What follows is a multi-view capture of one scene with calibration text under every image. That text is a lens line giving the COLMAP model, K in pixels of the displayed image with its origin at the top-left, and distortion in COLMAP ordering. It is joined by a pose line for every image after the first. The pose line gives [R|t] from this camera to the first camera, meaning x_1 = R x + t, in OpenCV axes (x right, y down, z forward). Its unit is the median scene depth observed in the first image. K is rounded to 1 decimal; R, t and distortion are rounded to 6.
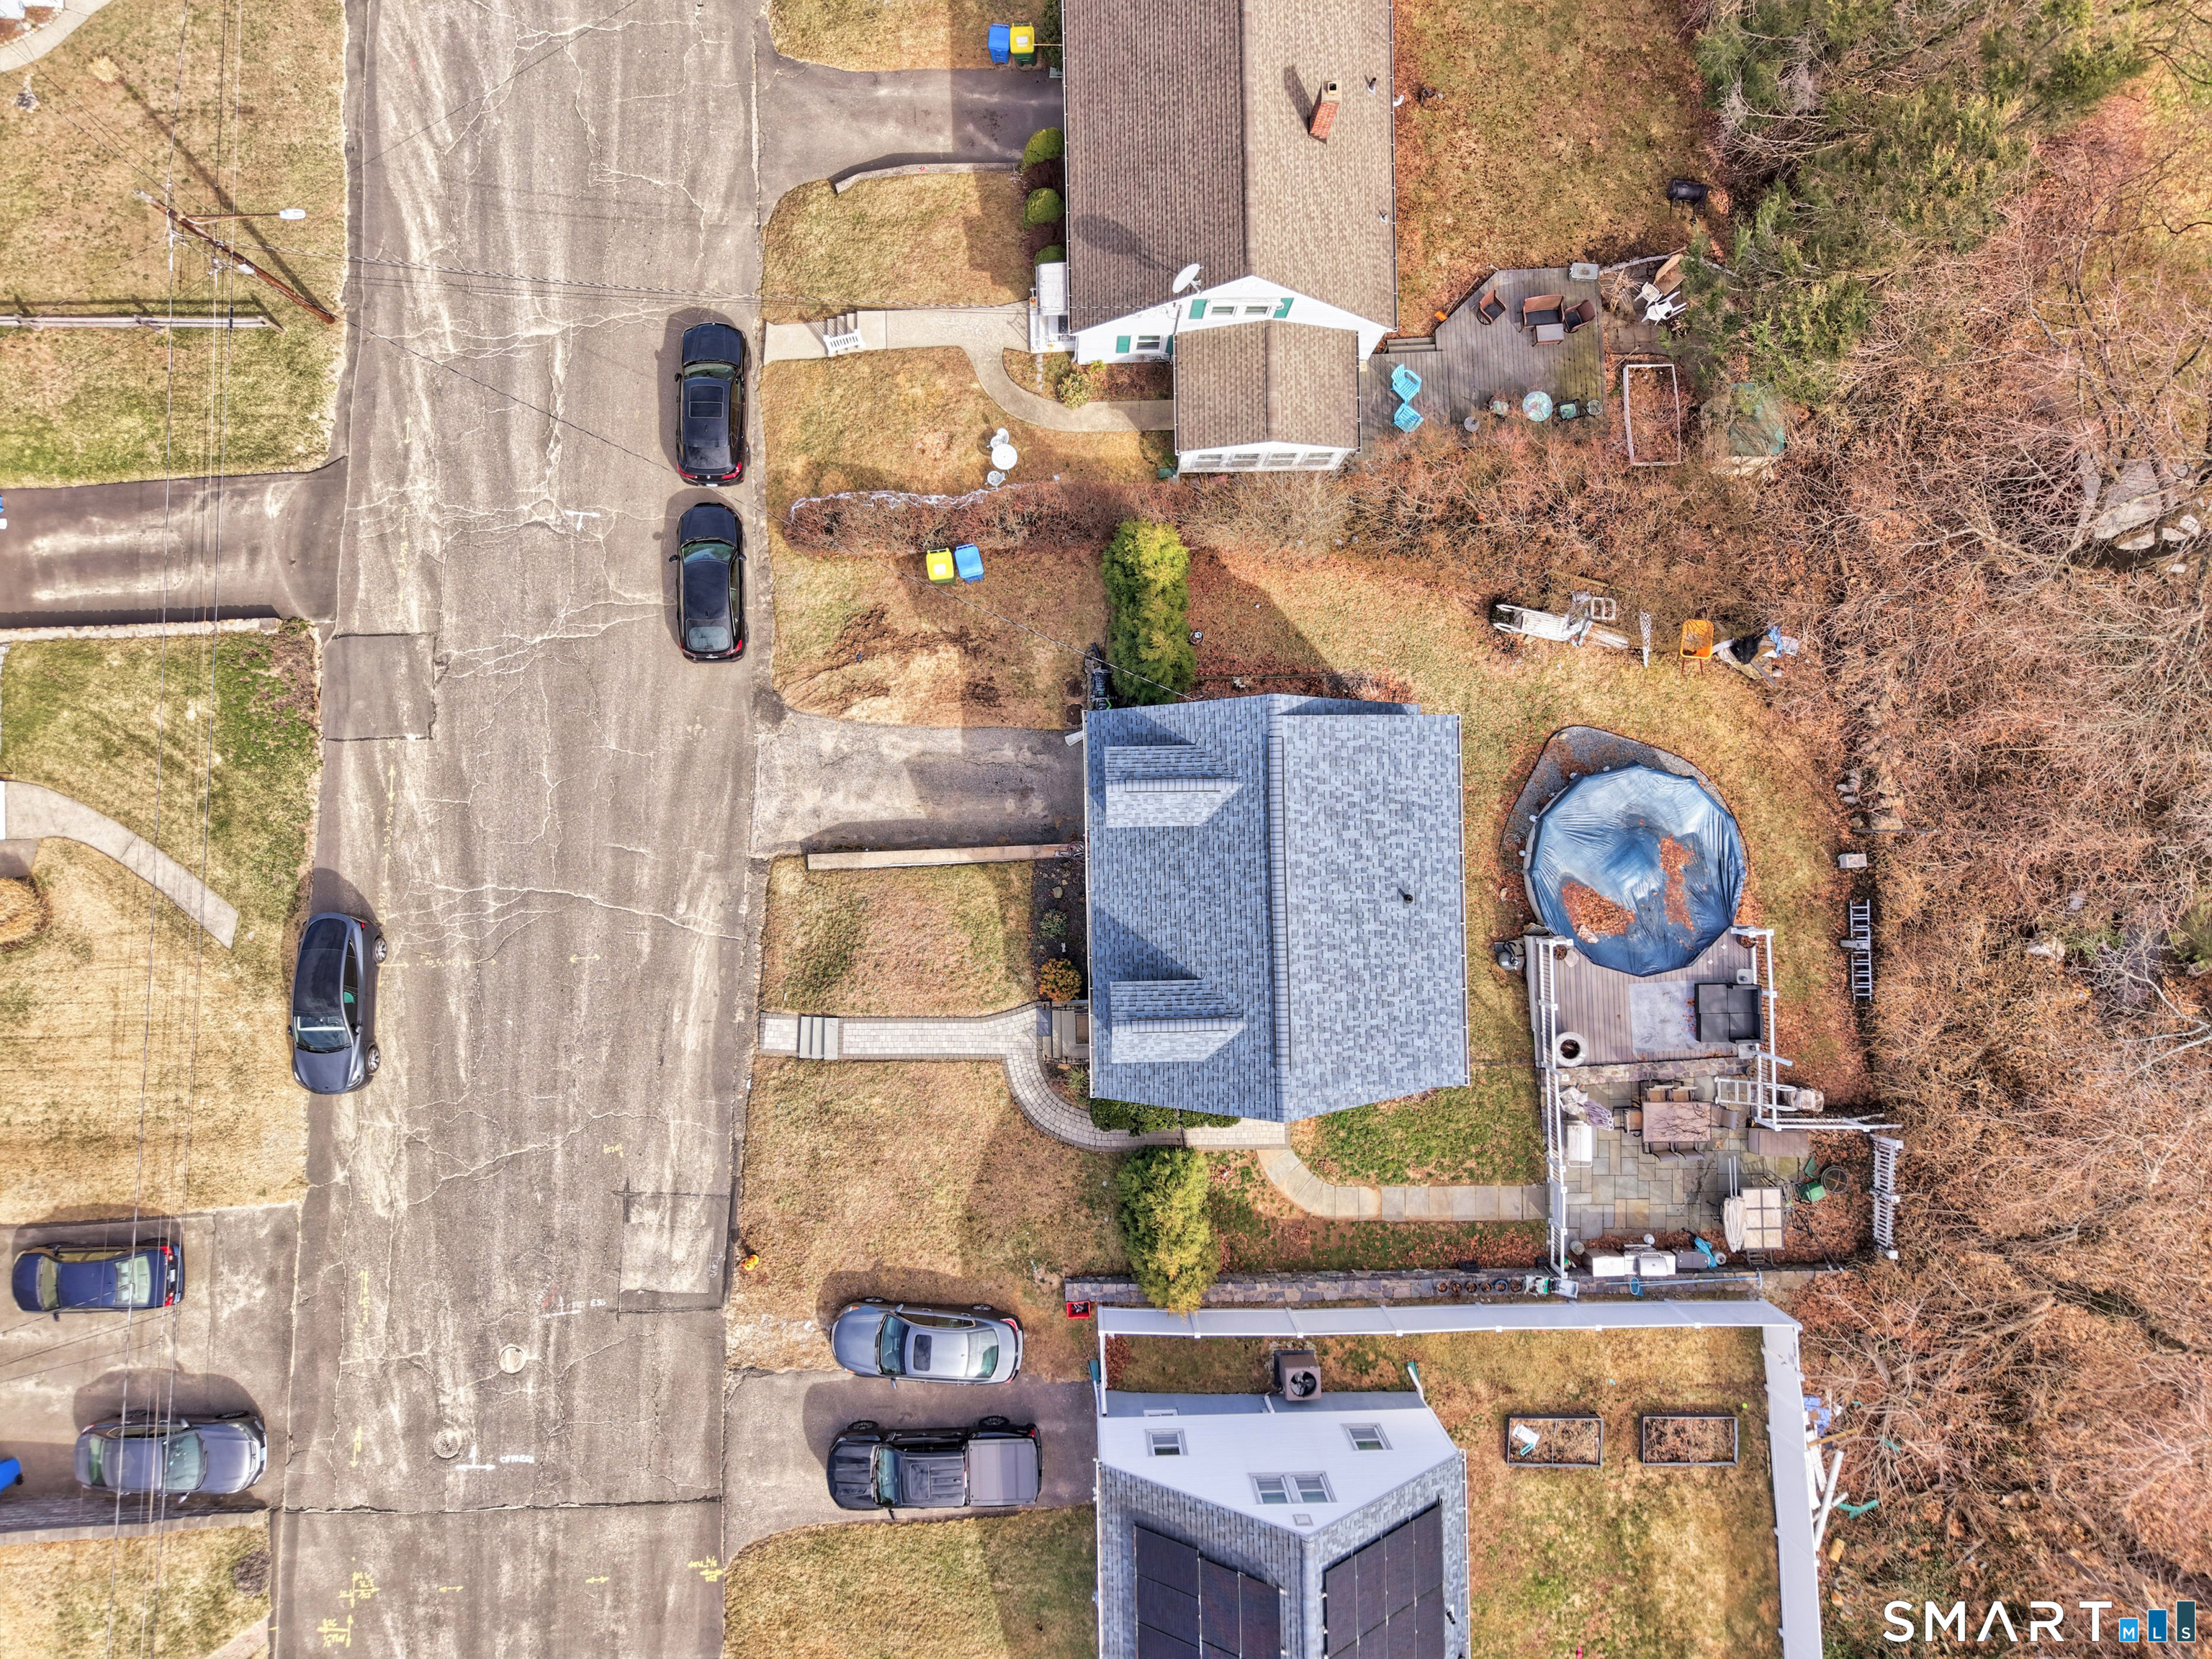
lens RADIAL K [[1503.8, 0, 1106.0], [0, 1503.8, 829.5], [0, 0, 1]] dist [0.061155, -0.071076]
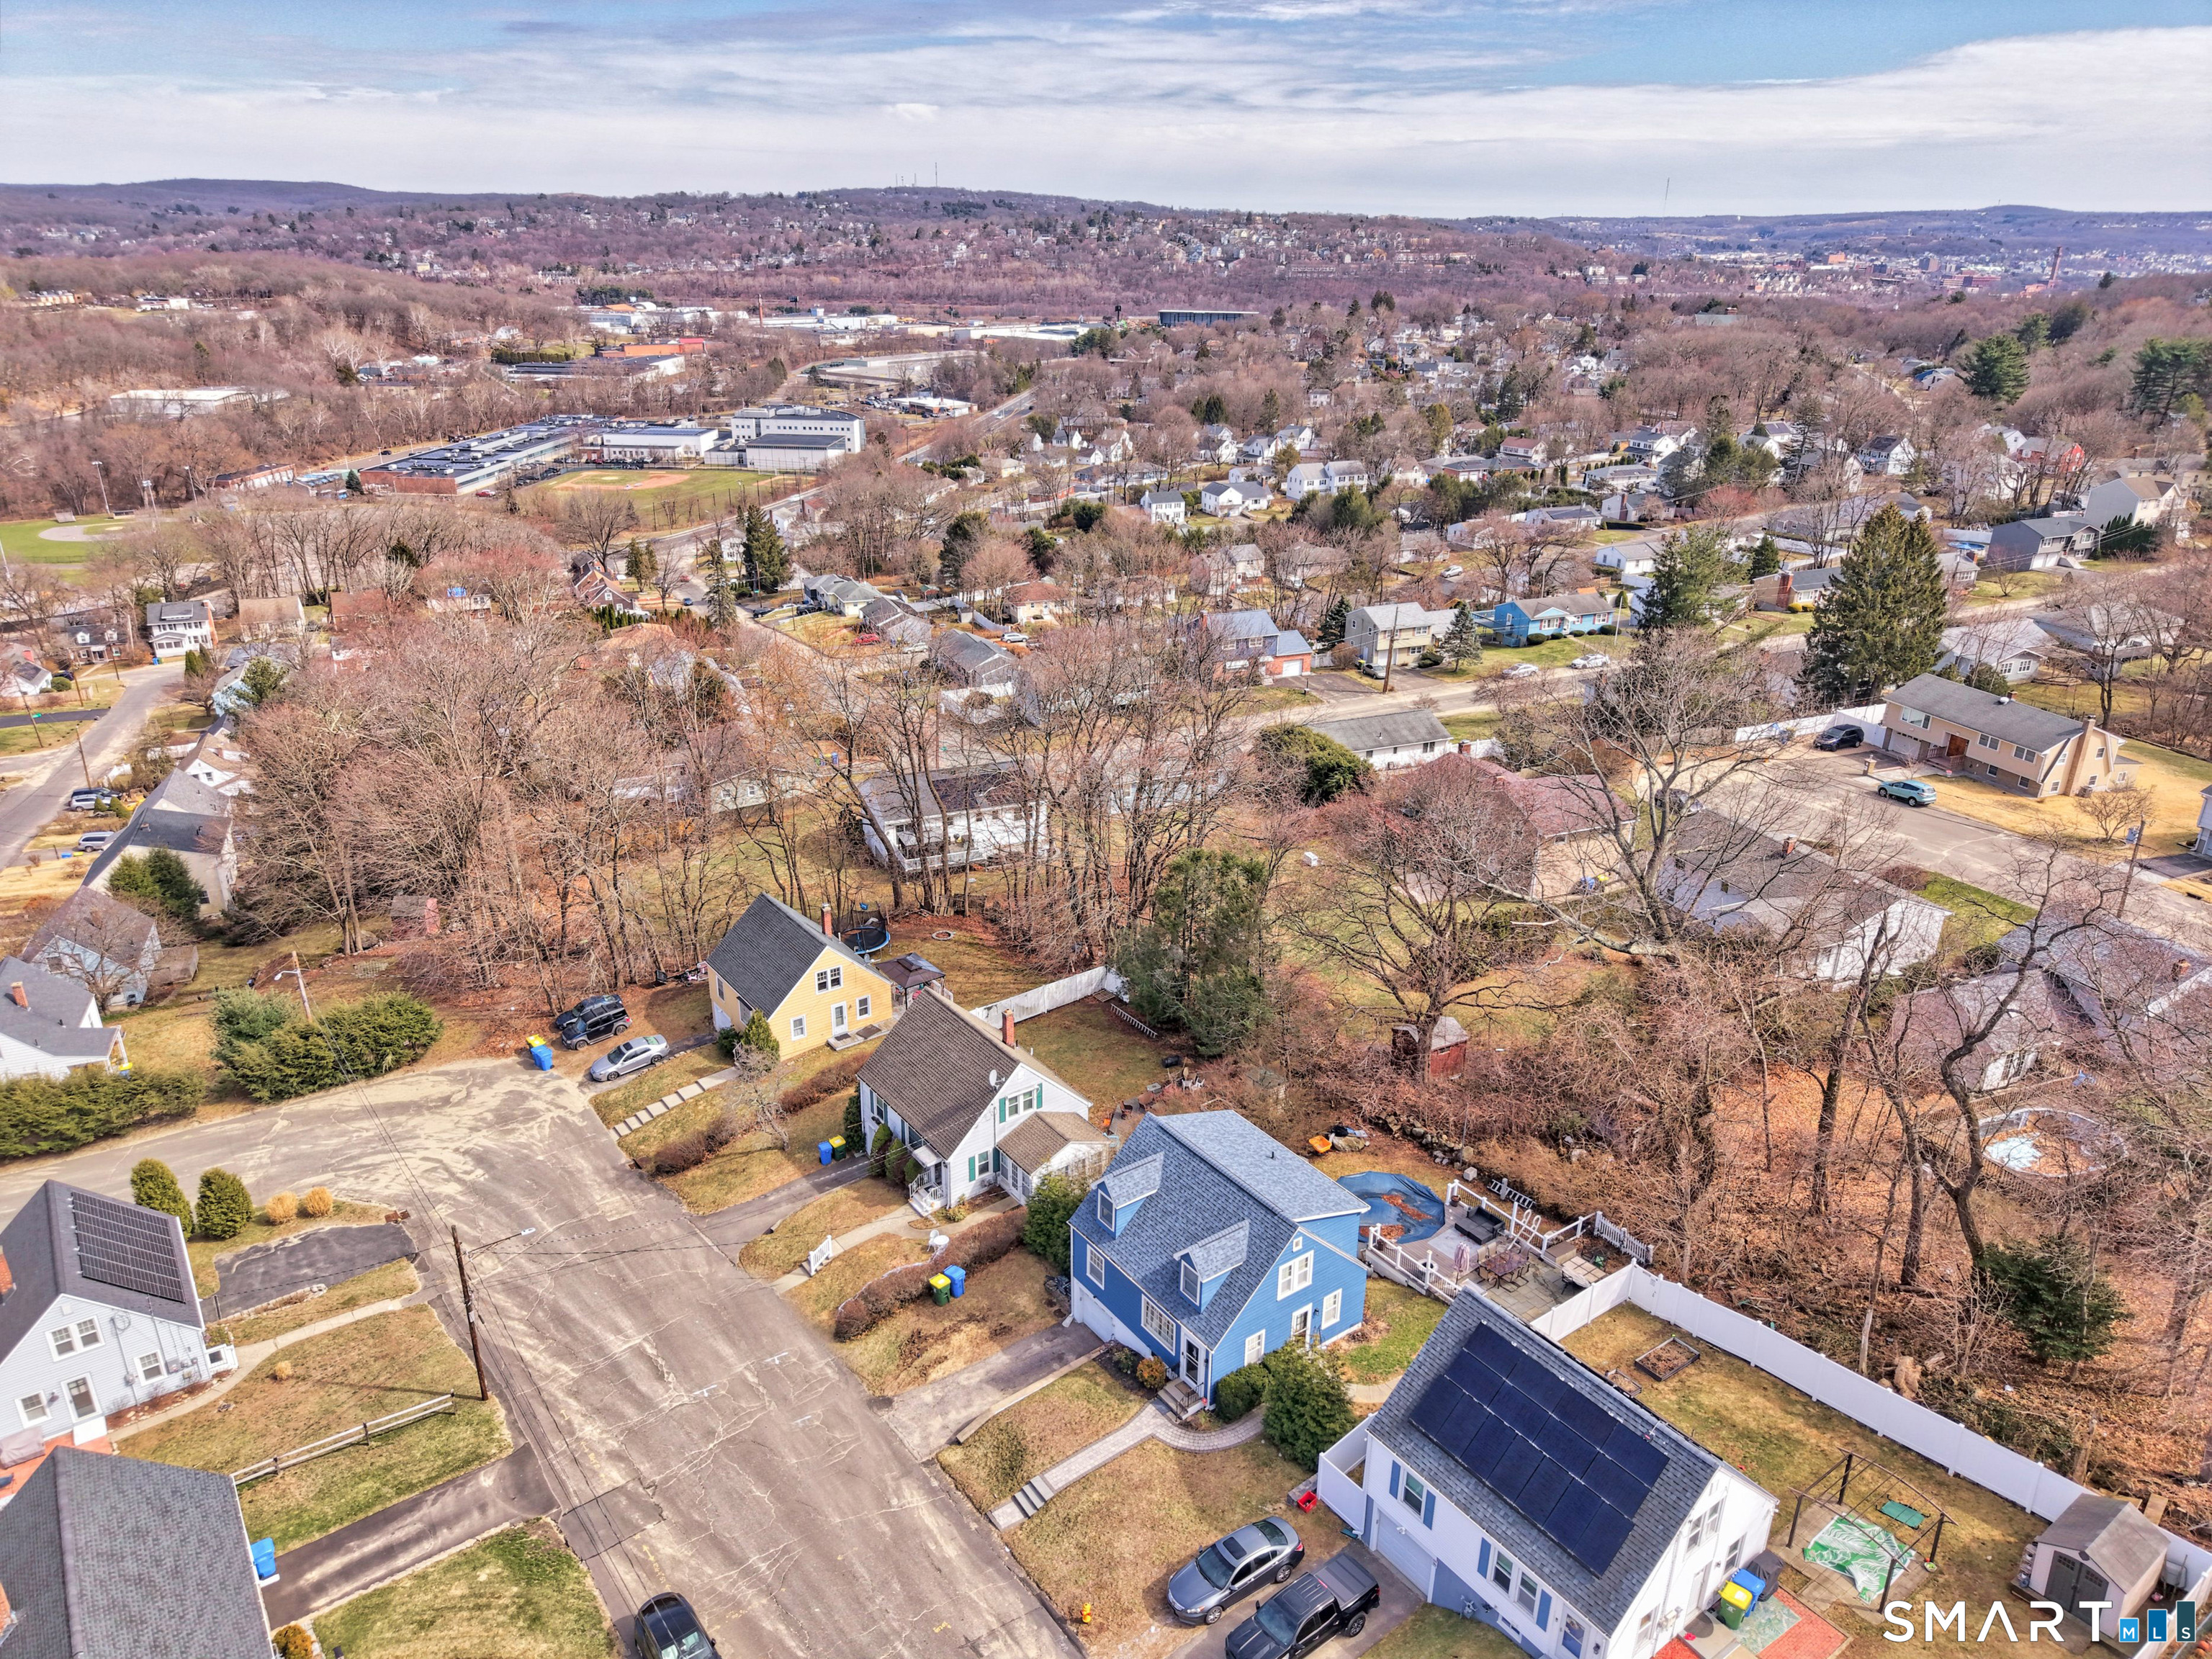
lens RADIAL K [[1503.8, 0, 1106.0], [0, 1503.8, 829.5], [0, 0, 1]] dist [0.061155, -0.071076]
pose [[0.822370, -0.230085, 0.520355, -0.690274], [0.568916, 0.322105, -0.756692, 0.986971], [0.006494, 0.918319, 0.395789, -0.081284]]
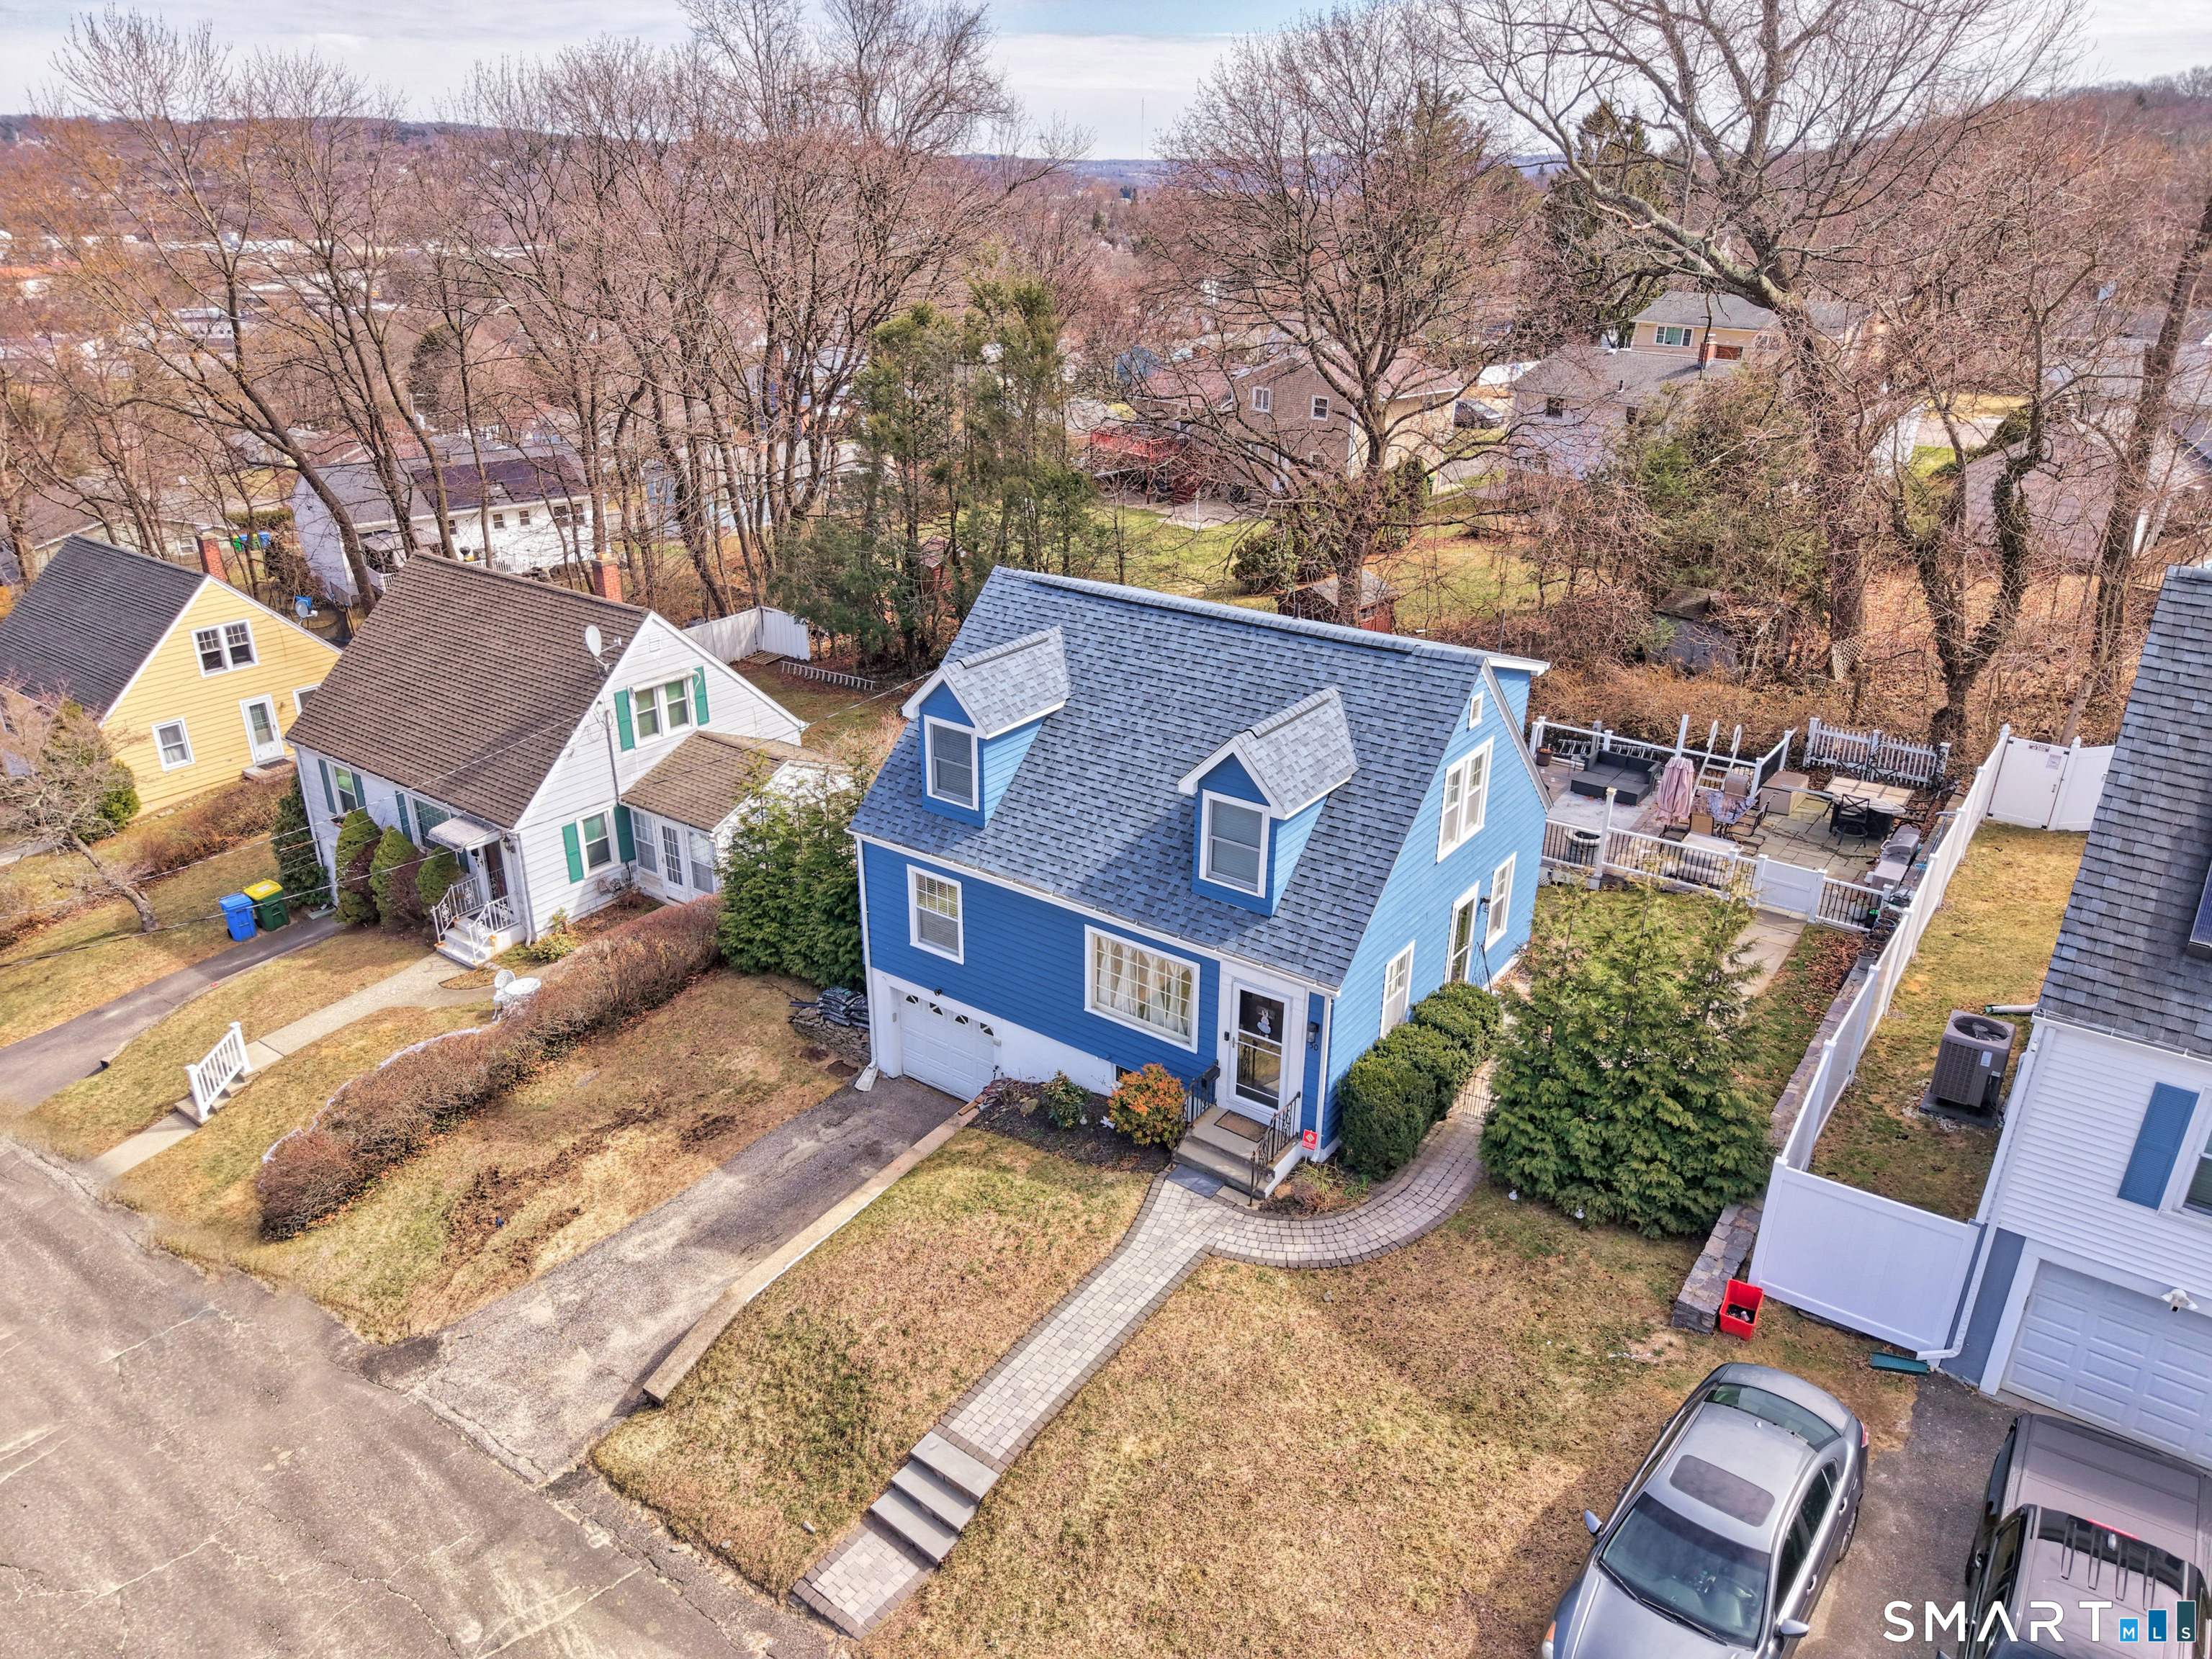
lens RADIAL K [[1474.7, 0, 1091.1], [0, 1474.7, 846.3], [0, 0, 1]] dist [0.064557, -0.065498]
pose [[0.608088, -0.346660, 0.714181, -0.393043], [0.793836, 0.257327, -0.551005, 0.351529], [0.007233, 0.902003, 0.431669, 0.636513]]
